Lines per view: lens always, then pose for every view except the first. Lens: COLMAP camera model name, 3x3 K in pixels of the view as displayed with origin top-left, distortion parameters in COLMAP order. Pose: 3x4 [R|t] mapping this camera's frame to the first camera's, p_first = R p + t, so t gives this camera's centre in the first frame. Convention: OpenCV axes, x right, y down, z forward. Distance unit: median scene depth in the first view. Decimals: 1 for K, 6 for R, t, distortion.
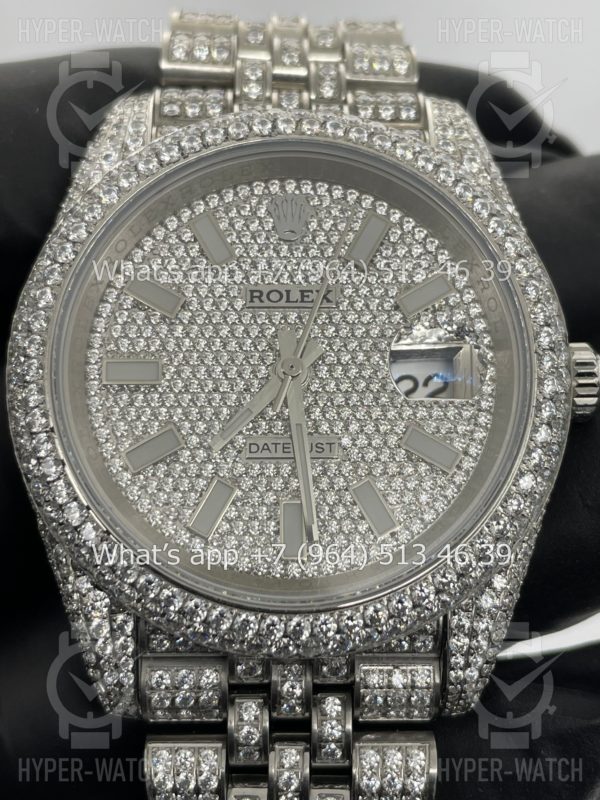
lens RADIAL K [[1252.2, 0, 299.1], [0, 1252.2, 397.1], [0, 0, 1]] dist [-0.014867, 0.000000]
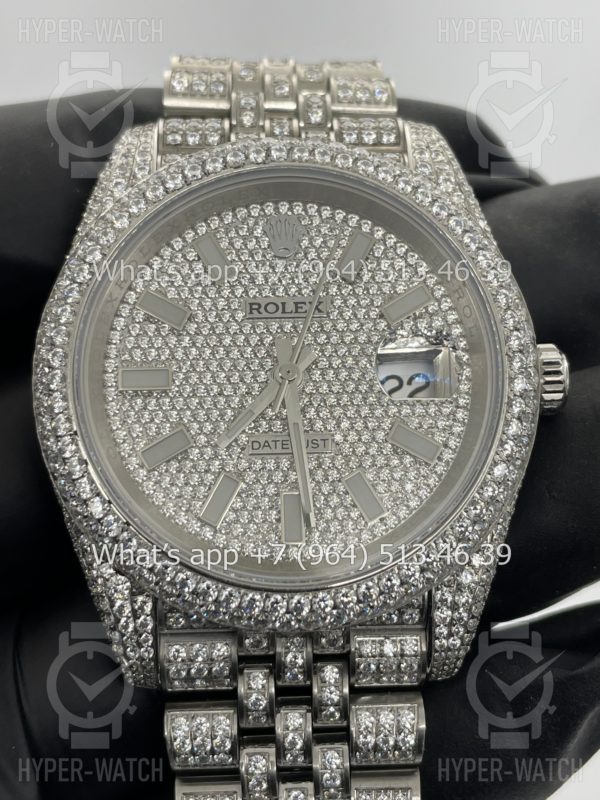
lens RADIAL K [[1252.2, 0, 297.2], [0, 1252.2, 401.6], [0, 0, 1]] dist [-0.014867, 0.000000]
pose [[0.999780, -0.020415, 0.004888, -0.003988], [0.020315, 0.999598, 0.019778, -0.019390], [-0.005290, -0.019674, 0.999792, -0.115315]]
